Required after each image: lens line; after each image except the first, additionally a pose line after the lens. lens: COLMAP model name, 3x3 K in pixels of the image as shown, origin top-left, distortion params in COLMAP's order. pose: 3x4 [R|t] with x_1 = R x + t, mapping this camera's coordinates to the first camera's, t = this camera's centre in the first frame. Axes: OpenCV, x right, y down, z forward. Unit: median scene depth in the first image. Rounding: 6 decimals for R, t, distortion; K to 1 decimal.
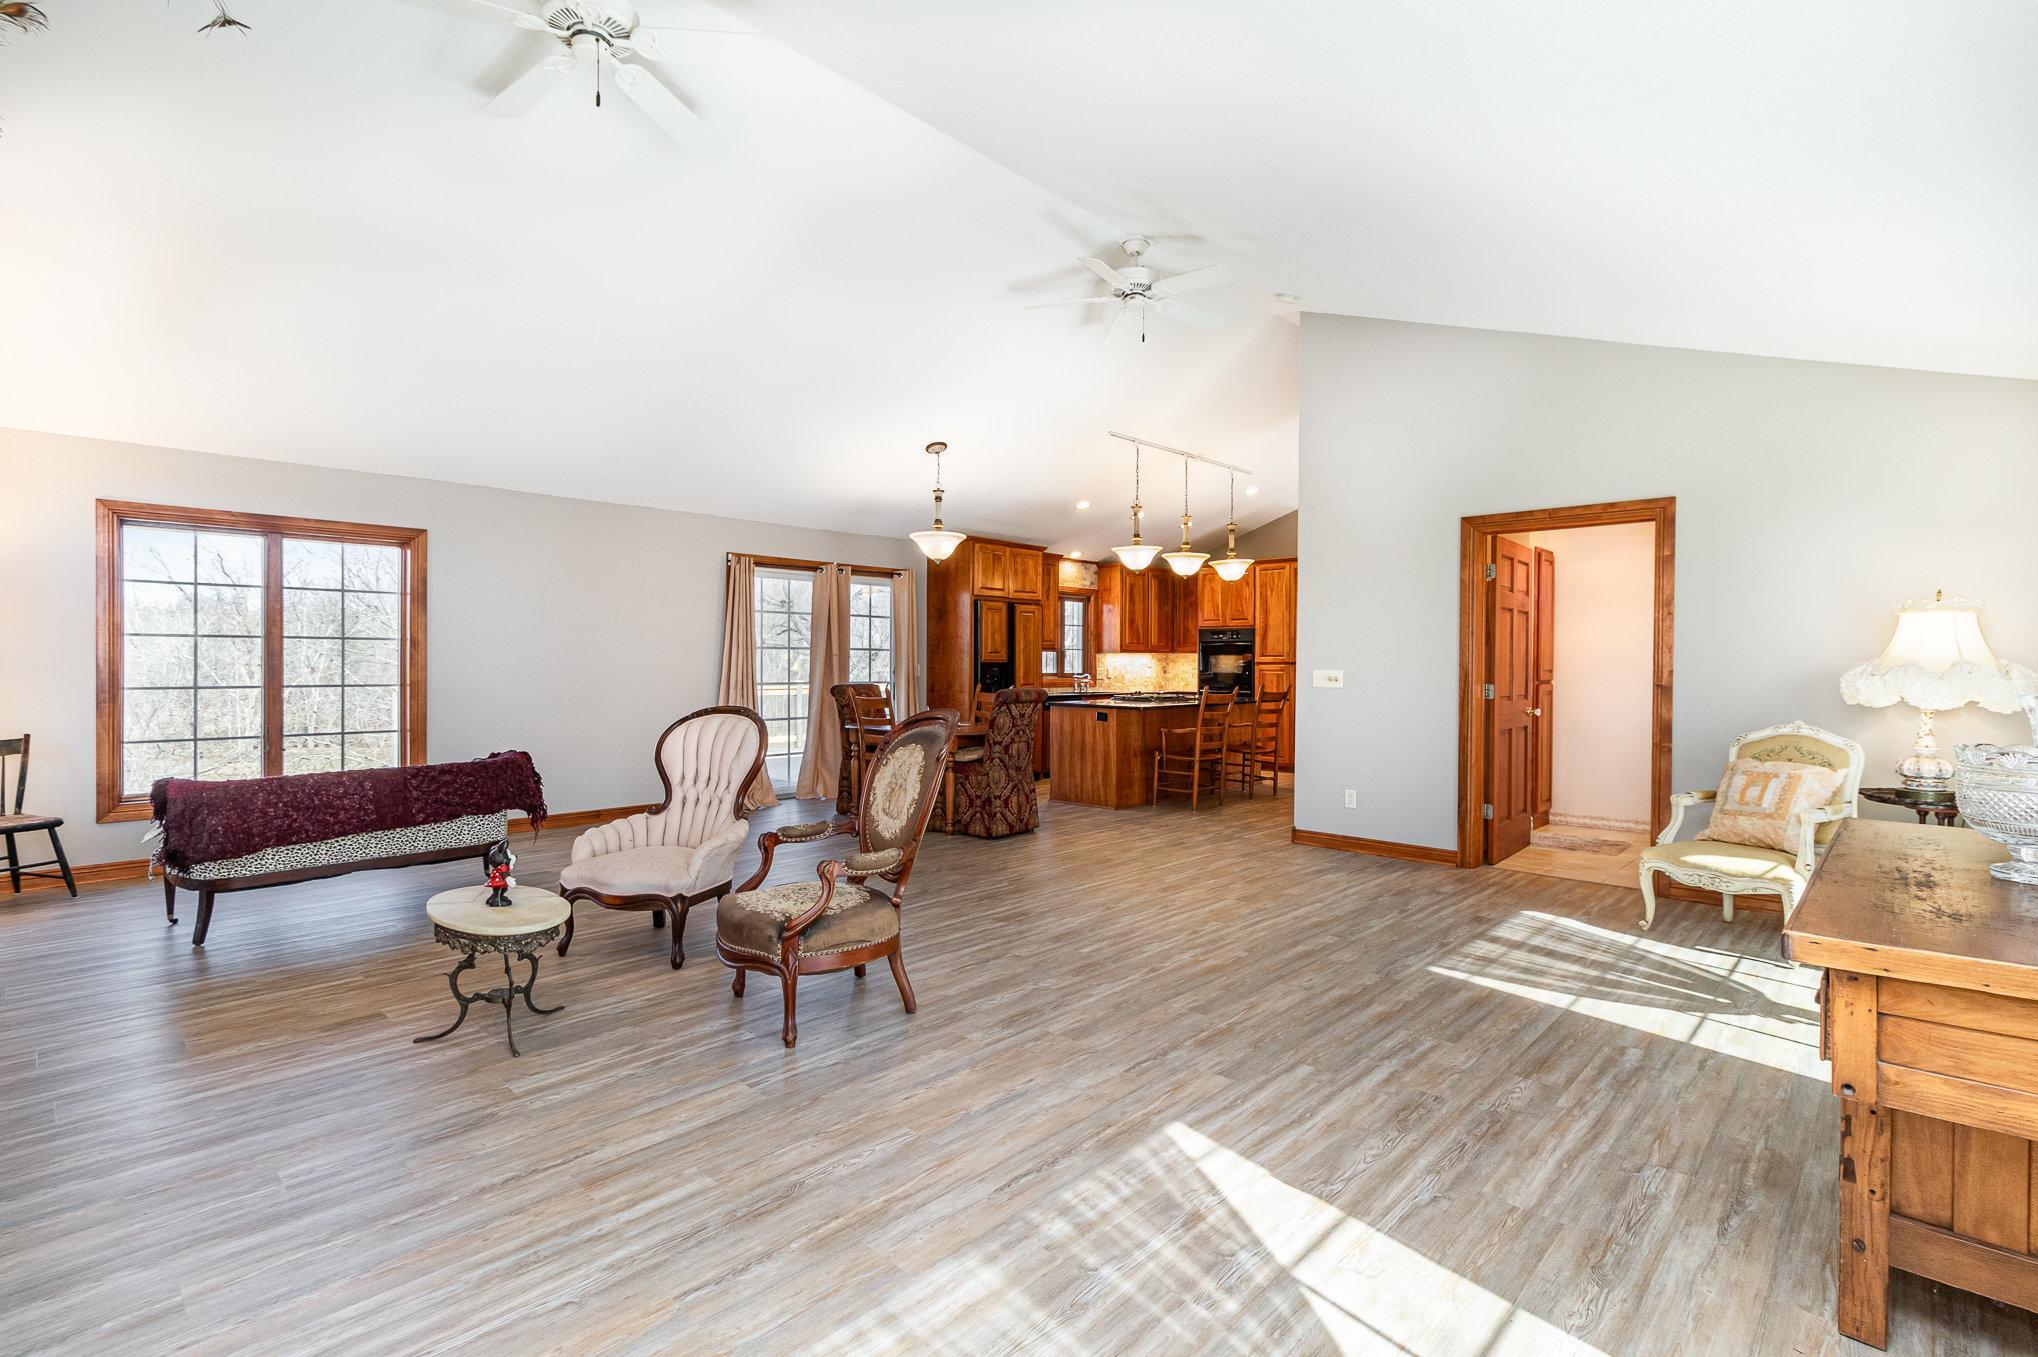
lens RADIAL K [[949.0, 0, 1018.6], [0, 949.0, 671.2], [0, 0, 1]] dist [0.000976, 0.000468]
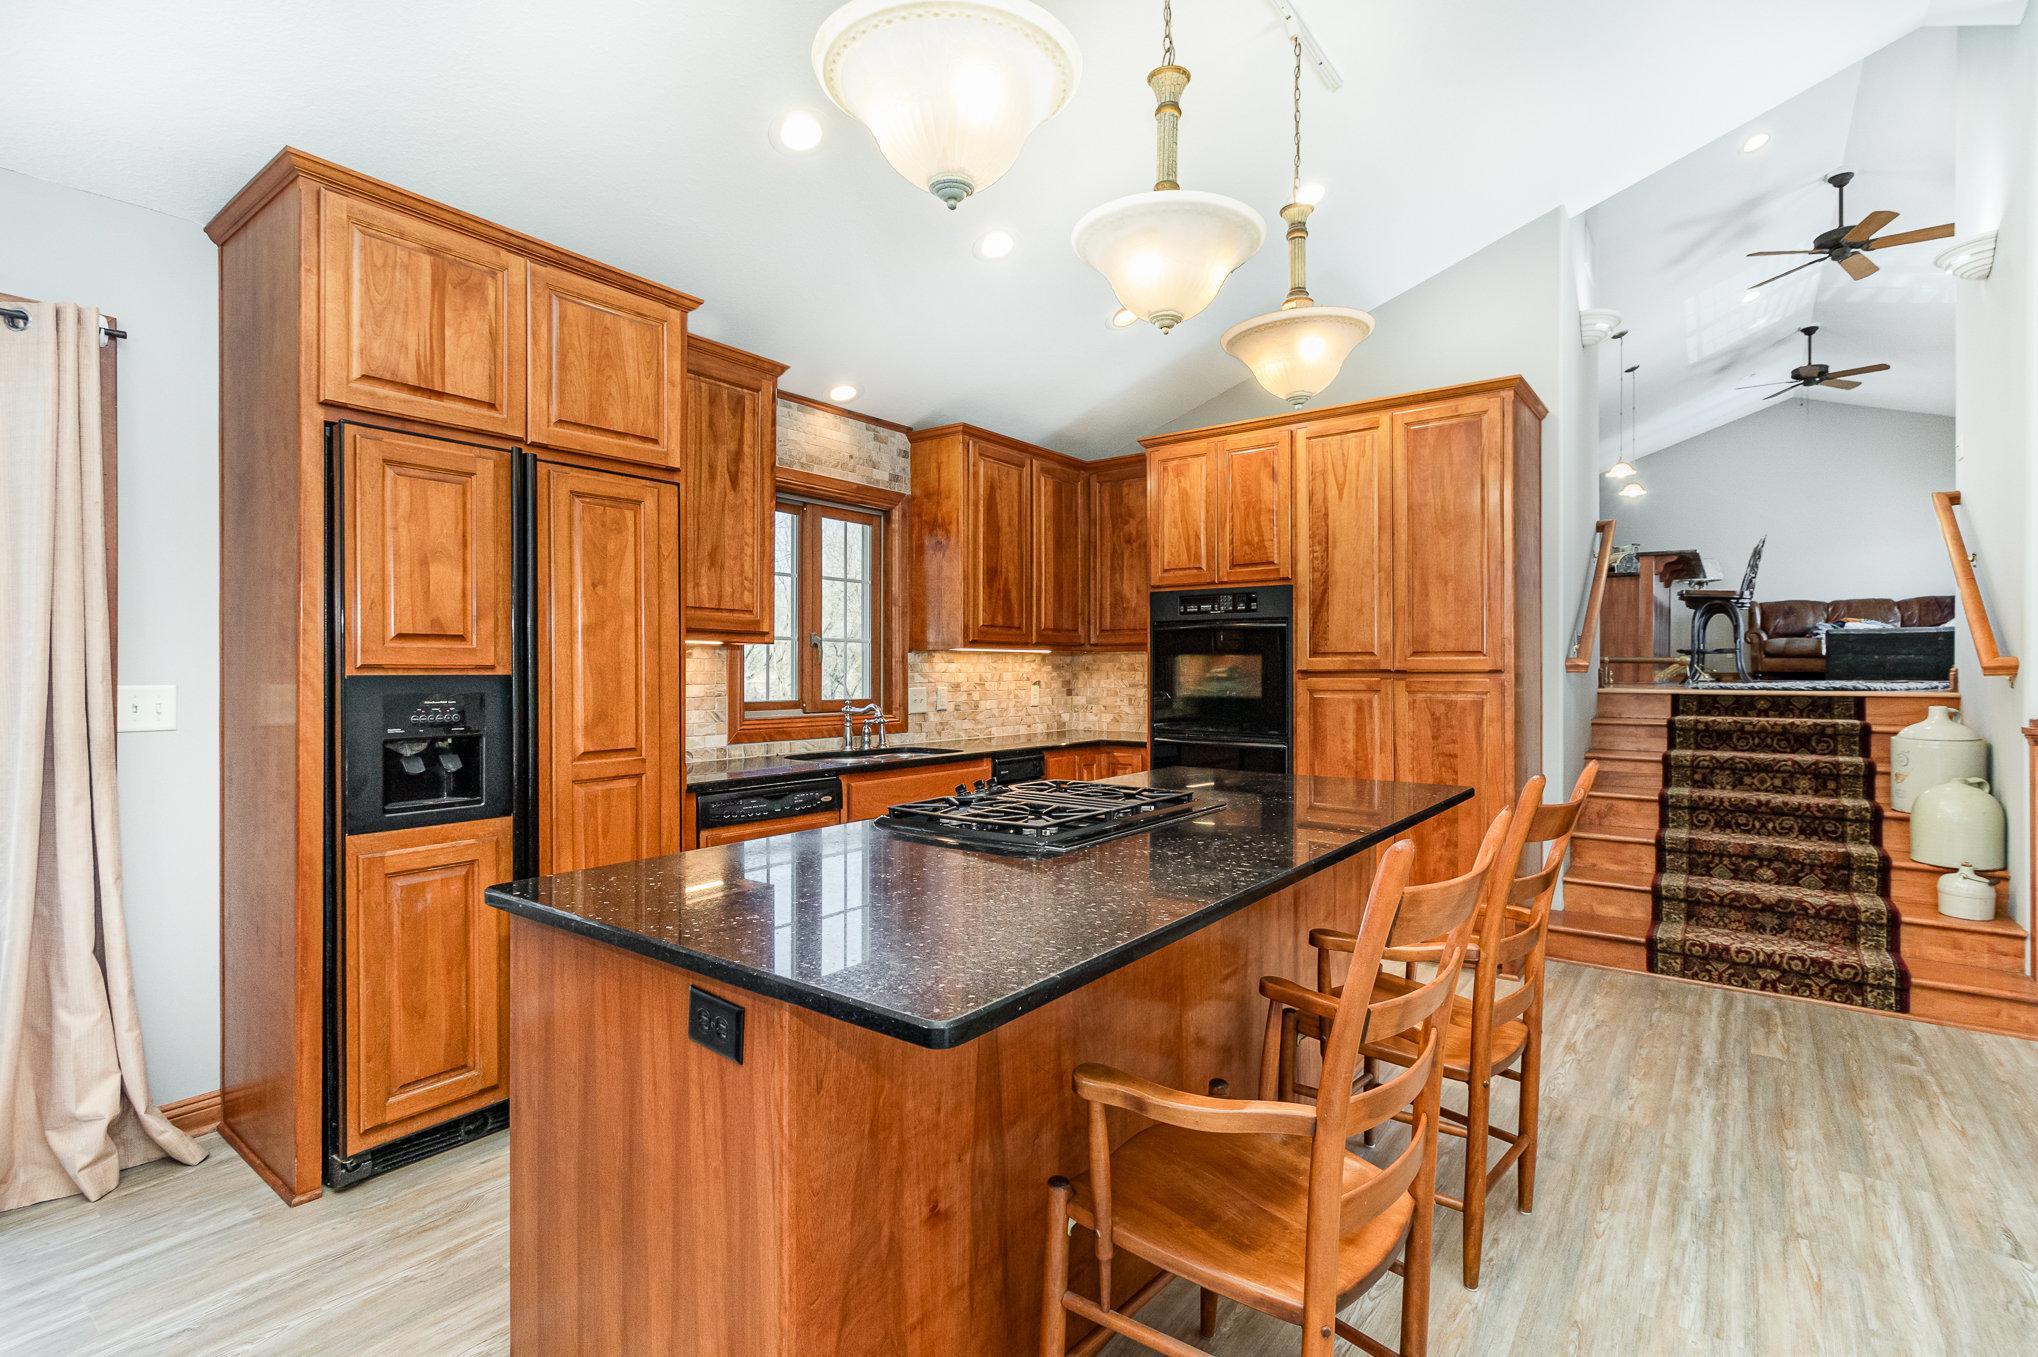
lens RADIAL K [[949.0, 0, 1022.8], [0, 949.0, 683.4], [0, 0, 1]] dist [0.000976, 0.000468]
pose [[0.993324, -0.004583, 0.115265, 0.085947], [0.003737, 0.999964, 0.007553, -0.007184], [-0.115296, -0.007072, 0.993306, 0.596267]]
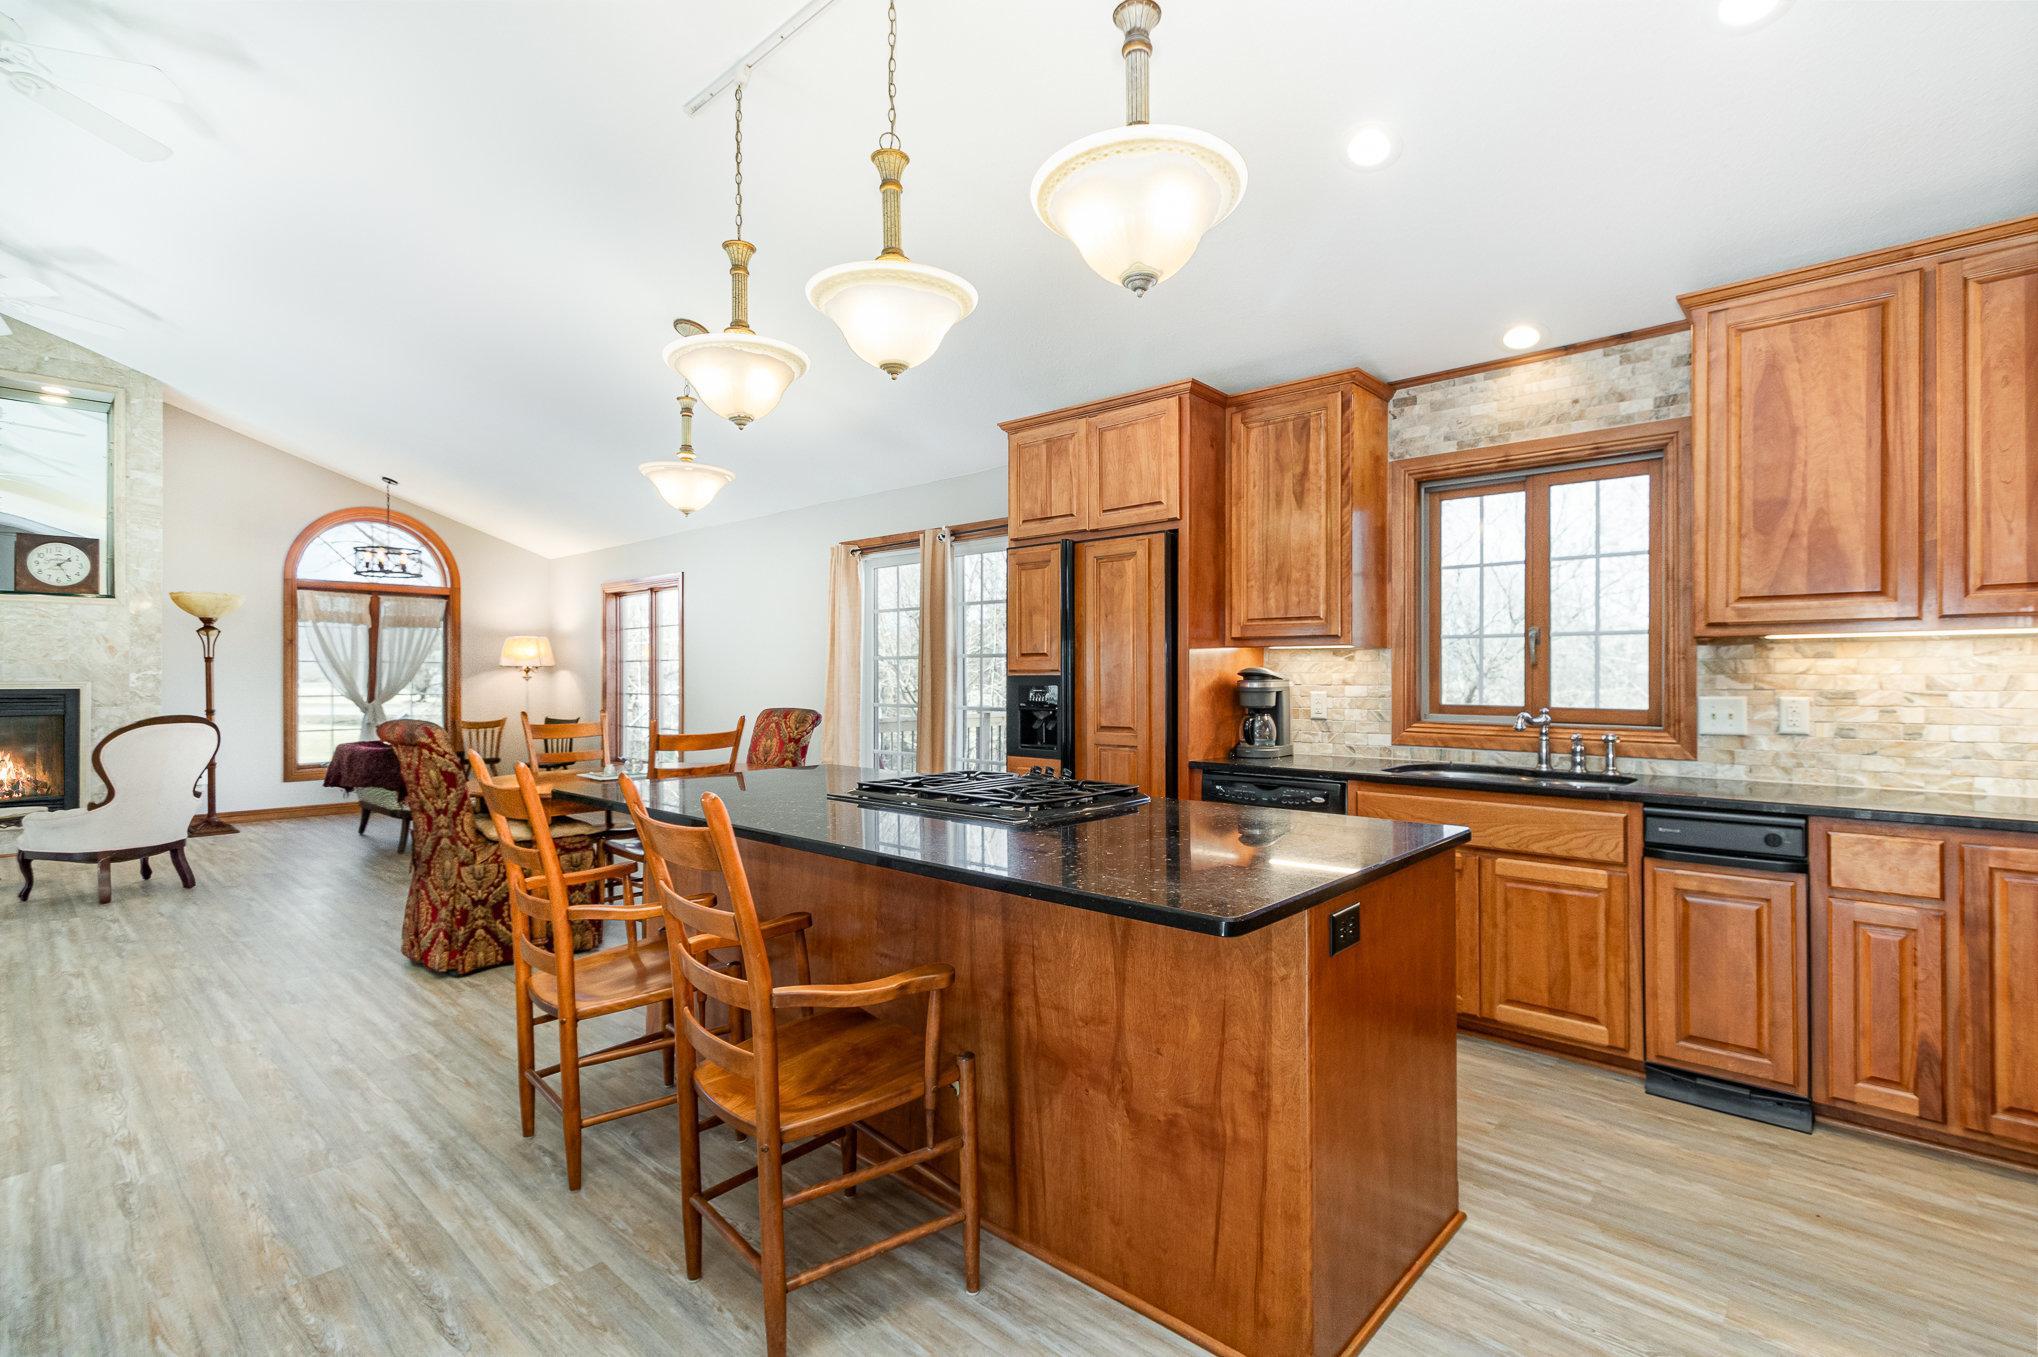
lens RADIAL K [[949.0, 0, 1027.7], [0, 949.0, 681.3], [0, 0, 1]] dist [0.000976, 0.000468]
pose [[0.031105, 0.002863, -0.999512, 0.365832], [-0.004330, 0.999987, 0.002730, -0.006638], [0.999507, 0.004243, 0.031117, 0.806120]]
